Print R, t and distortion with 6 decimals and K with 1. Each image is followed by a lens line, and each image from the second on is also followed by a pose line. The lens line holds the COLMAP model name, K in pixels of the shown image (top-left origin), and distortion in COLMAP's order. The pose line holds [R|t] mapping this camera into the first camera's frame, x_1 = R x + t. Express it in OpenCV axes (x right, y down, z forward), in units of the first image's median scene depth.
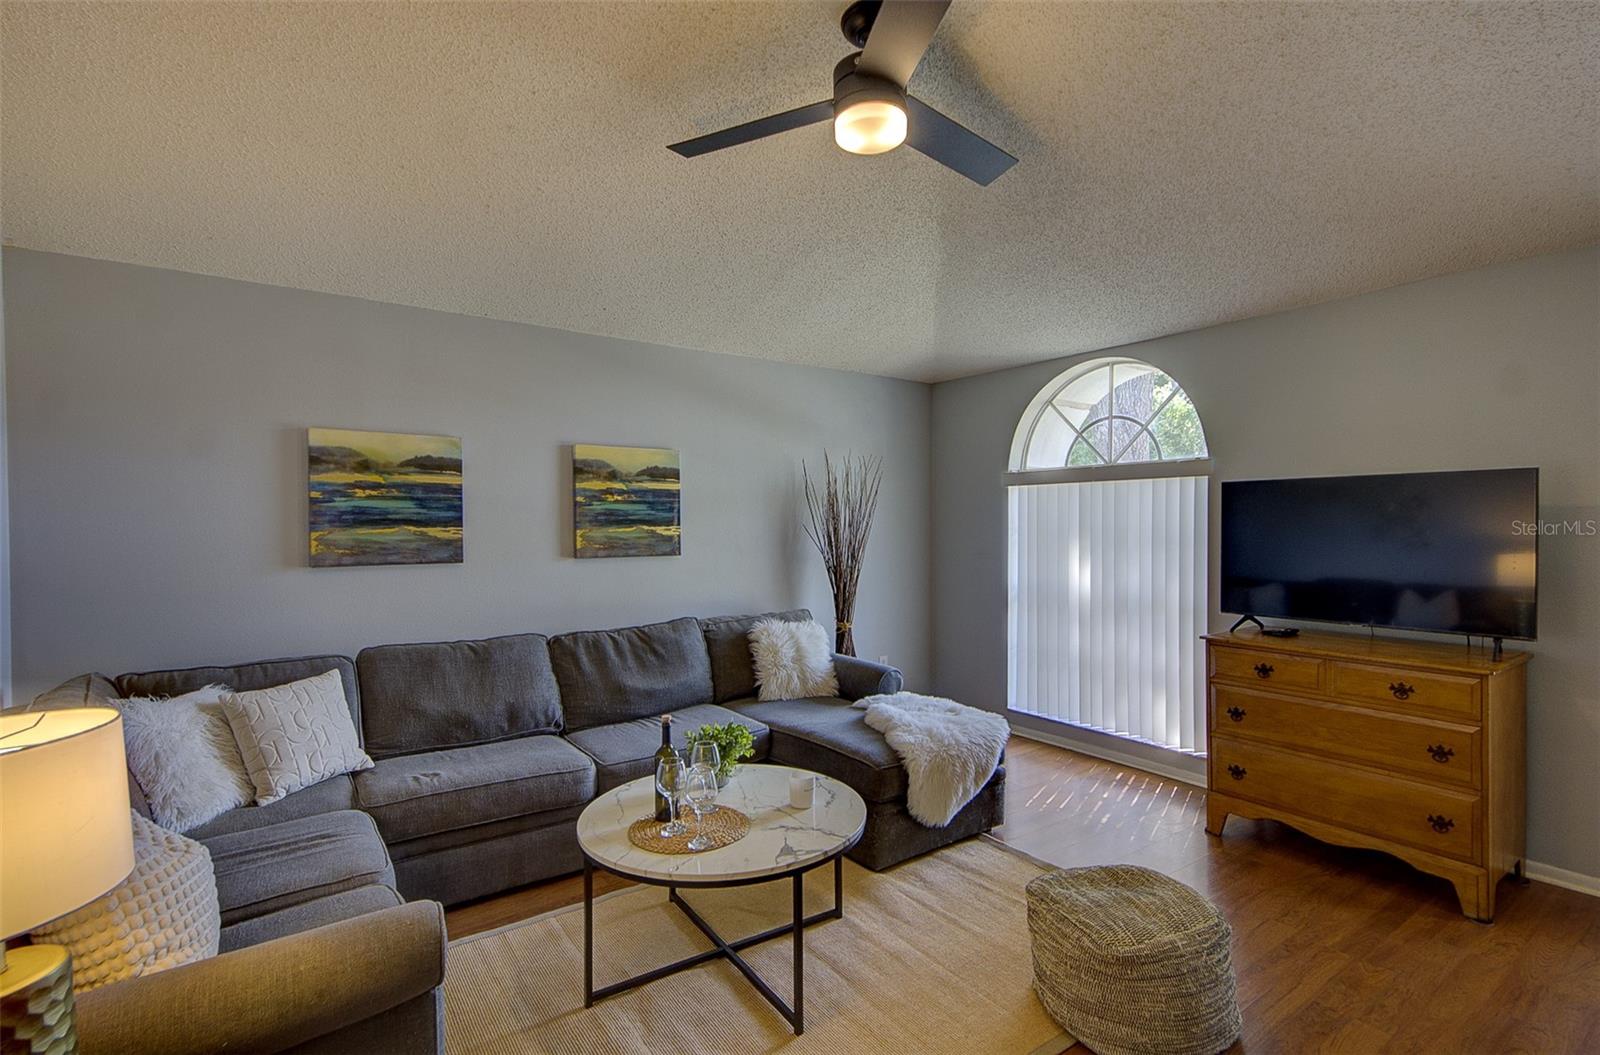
lens RADIAL K [[748.9, 0, 798.3], [0, 748.9, 521.2], [0, 0, 1]] dist [0.000717, 0.000212]
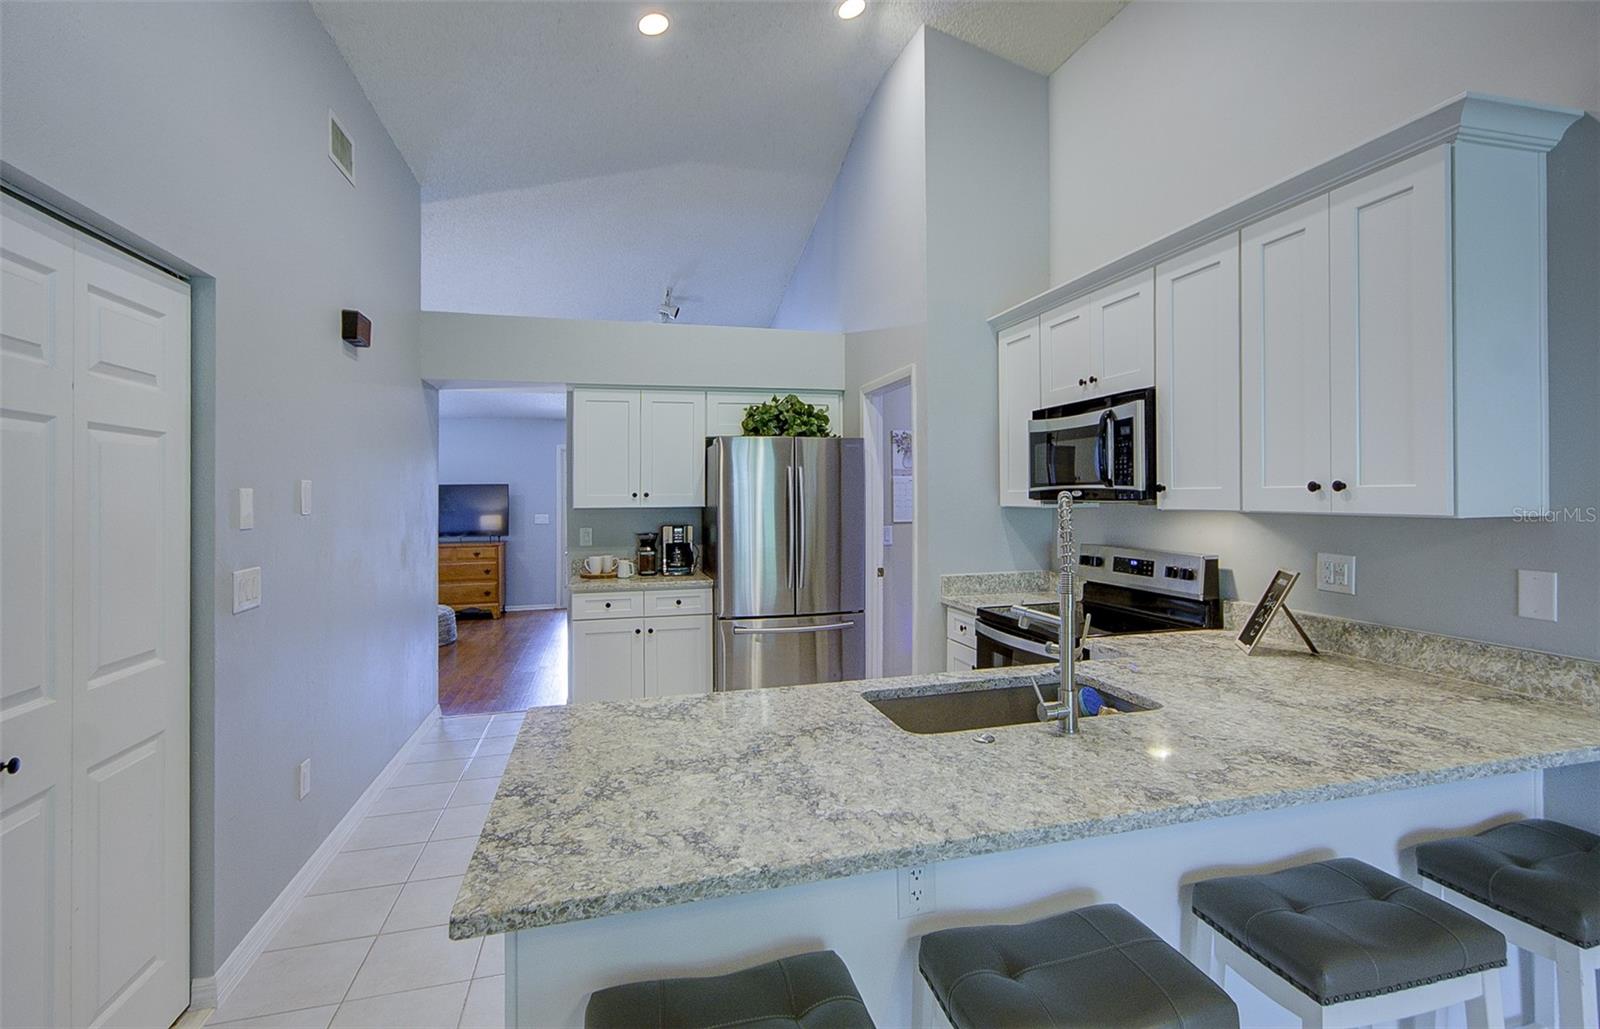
lens RADIAL K [[738.3, 0, 803.4], [0, 738.3, 496.3], [0, 0, 1]] dist [0.007659, 0.000827]
pose [[0.356412, 0.000095, 0.934329, -1.554261], [0.006833, 0.999973, -0.002709, -0.000744], [-0.934304, 0.007350, 0.356402, -1.344530]]
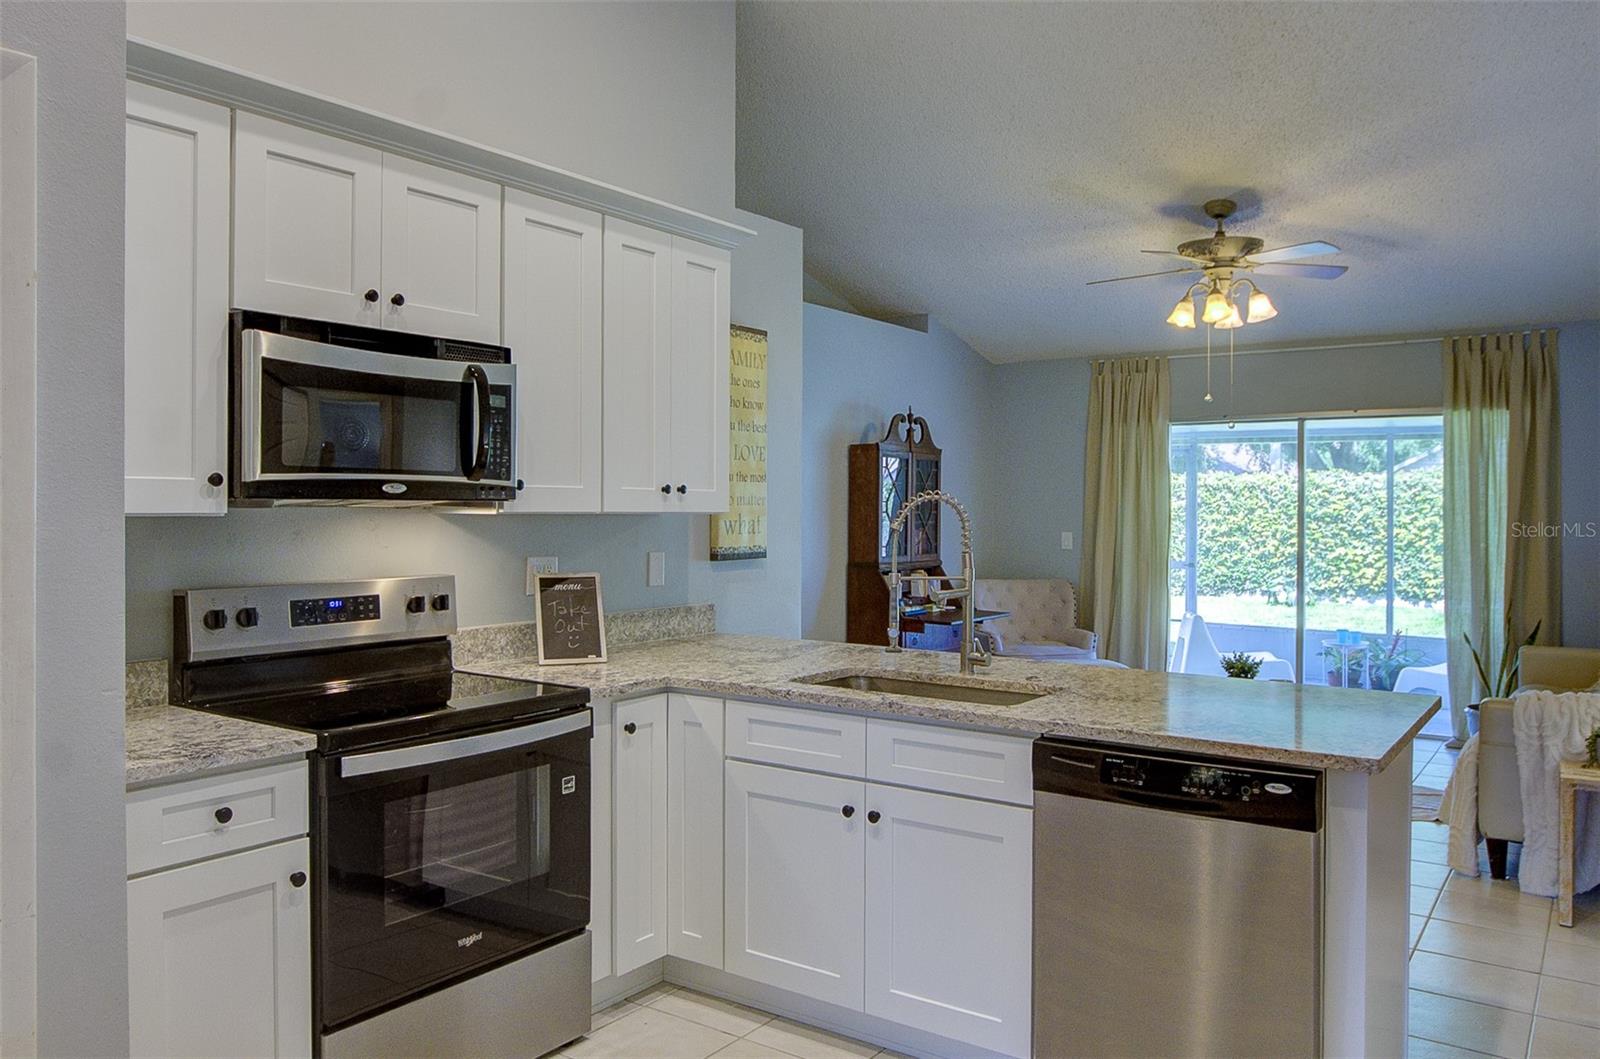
lens RADIAL K [[1172.9, 0, 800.5], [0, 1172.9, 504.3], [0, 0, 1]] dist [-0.004289, 0.000305]
pose [[-0.944272, -0.000710, -0.329166, -0.464620], [0.000147, 0.999997, -0.002581, 0.010818], [0.329167, -0.002485, -0.944268, -0.332380]]
